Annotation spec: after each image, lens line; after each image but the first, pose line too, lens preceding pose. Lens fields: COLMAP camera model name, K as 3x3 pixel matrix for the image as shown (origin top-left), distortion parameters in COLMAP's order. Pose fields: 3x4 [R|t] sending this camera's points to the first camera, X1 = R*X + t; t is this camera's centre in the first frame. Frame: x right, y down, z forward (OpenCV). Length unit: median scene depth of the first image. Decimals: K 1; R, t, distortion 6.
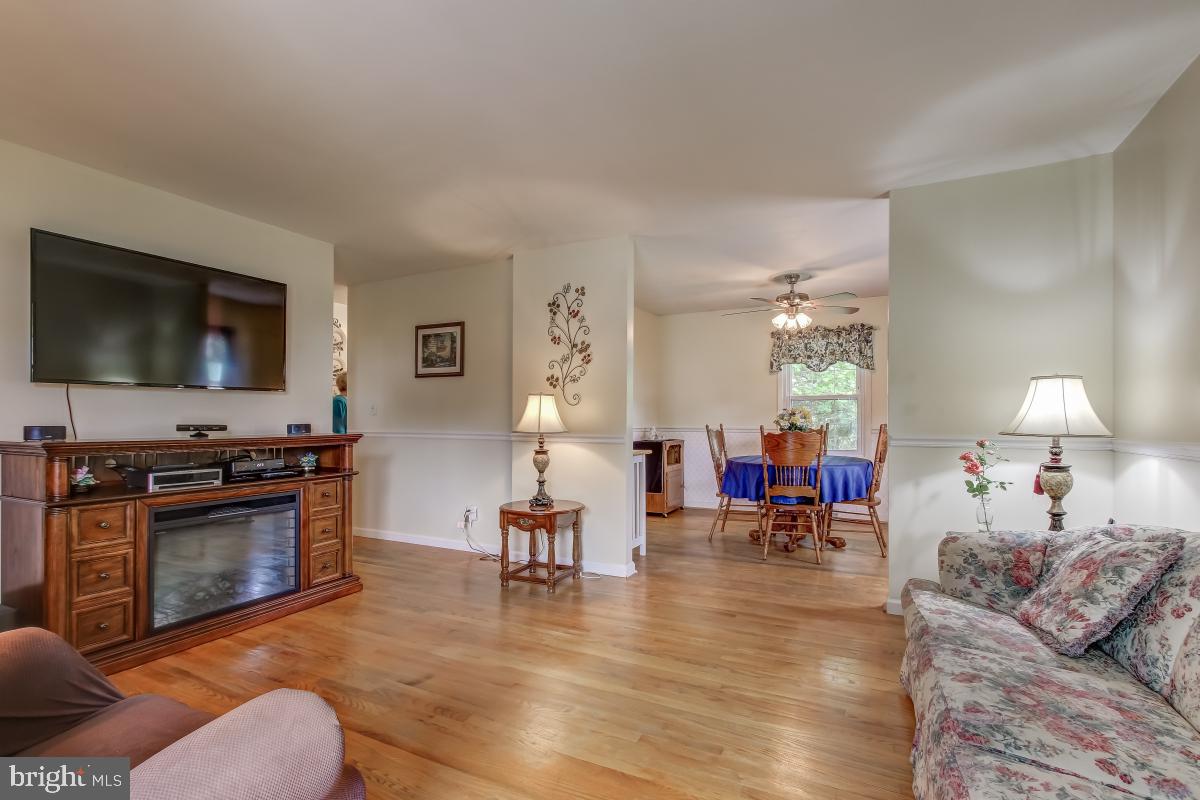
lens RADIAL K [[550.6, 0, 600.2], [0, 550.6, 420.4], [0, 0, 1]] dist [-0.000974, 0.002429]
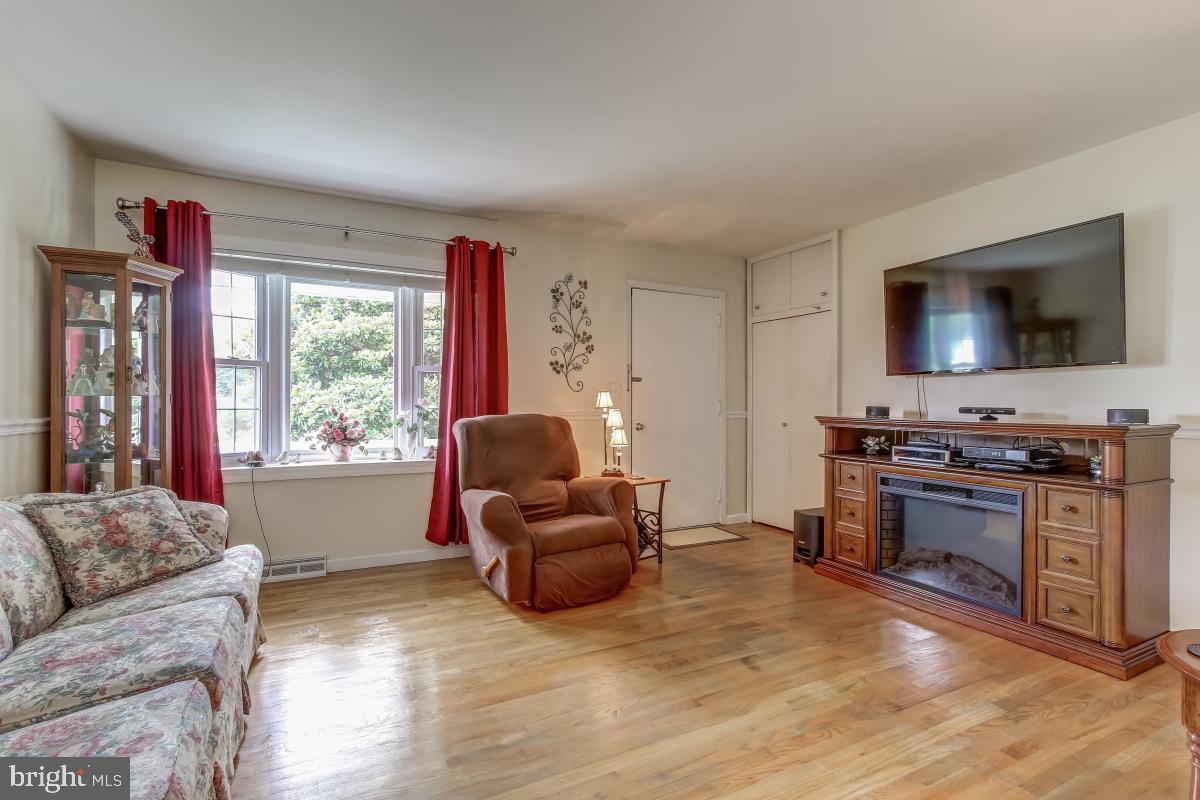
lens RADIAL K [[550.6, 0, 602.8], [0, 550.6, 405.3], [0, 0, 1]] dist [-0.000974, 0.002429]
pose [[-0.597215, 0.003811, -0.802072, 0.383082], [-0.005302, 0.999948, 0.008699, -0.000655], [0.802064, 0.009447, -0.597164, 0.844031]]
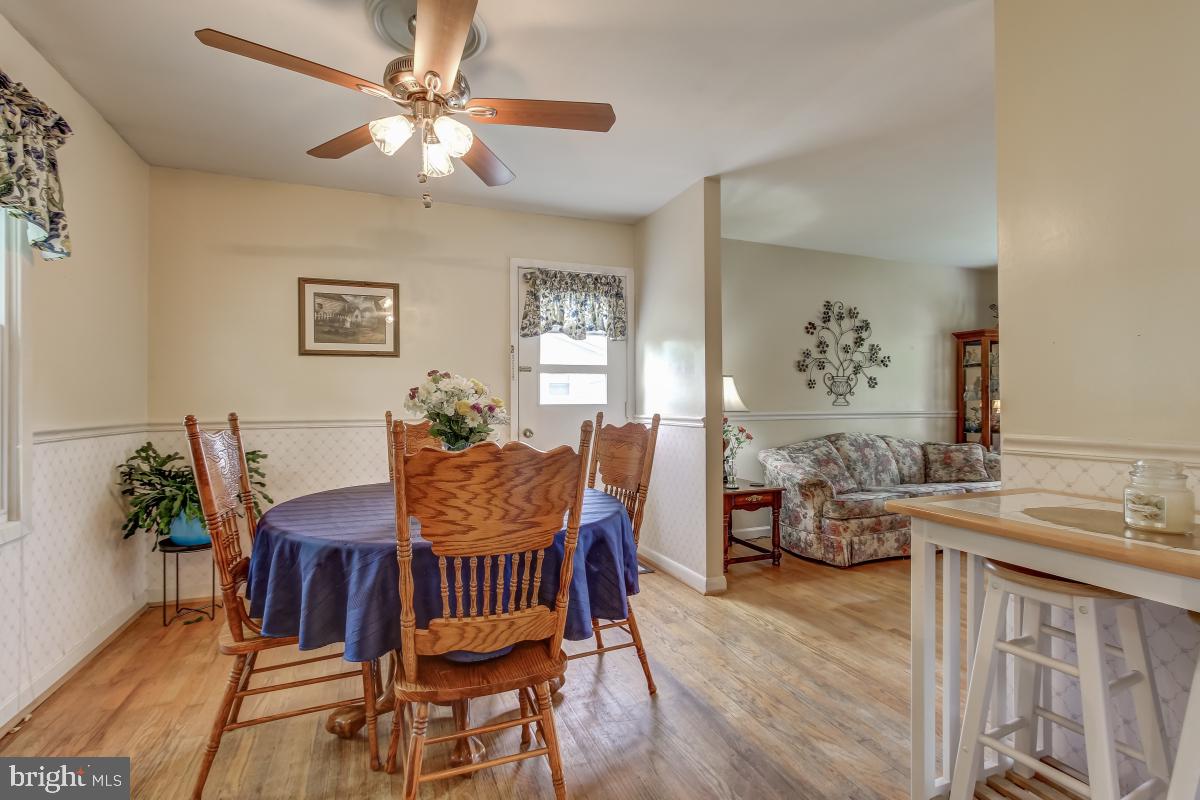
lens RADIAL K [[550.6, 0, 600.1], [0, 550.6, 402.1], [0, 0, 1]] dist [-0.000974, 0.002429]
pose [[-0.748370, 0.006121, 0.663253, 0.009235], [0.005406, 0.999980, -0.003128, 0.000770], [-0.663259, 0.001245, -0.748389, 1.582103]]
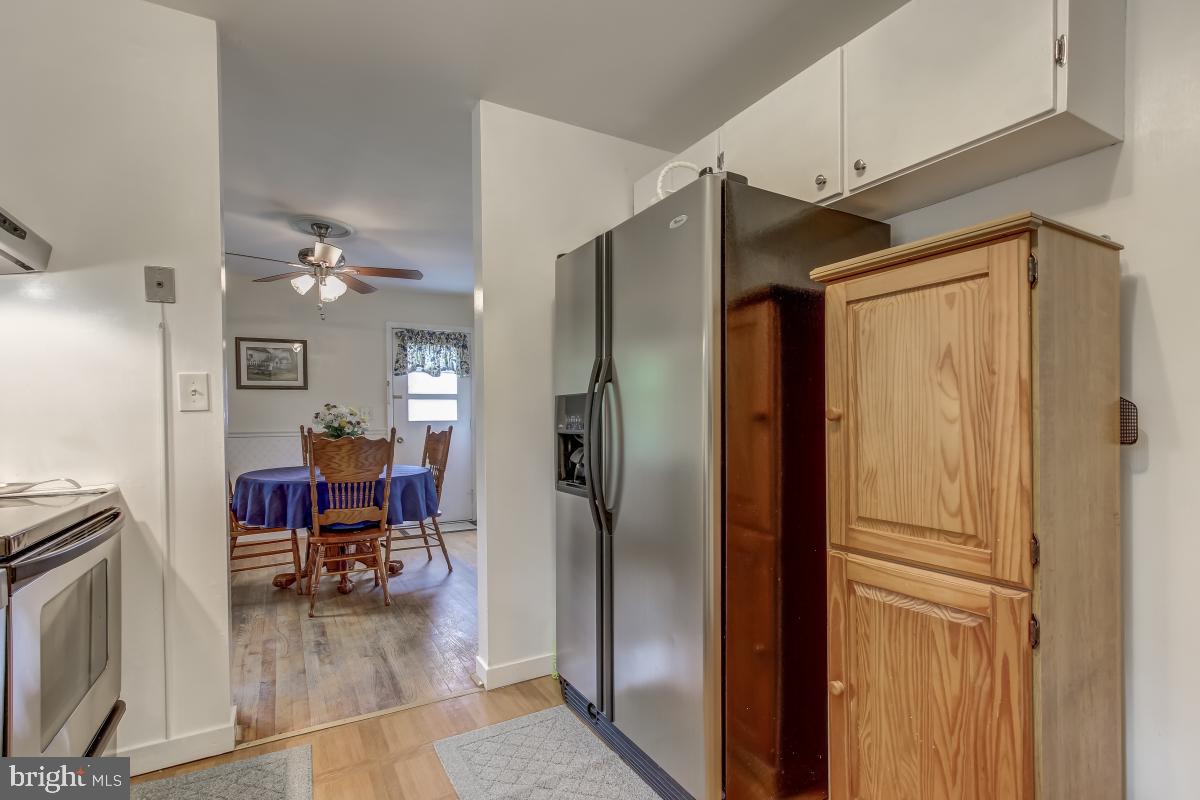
lens RADIAL K [[550.6, 0, 588.3], [0, 550.6, 424.5], [0, 0, 1]] dist [-0.000974, 0.002429]
pose [[-0.825476, 0.005533, 0.564409, -0.470255], [0.013147, 0.999869, 0.009427, 0.003293], [-0.564283, 0.015202, -0.825441, 1.849051]]
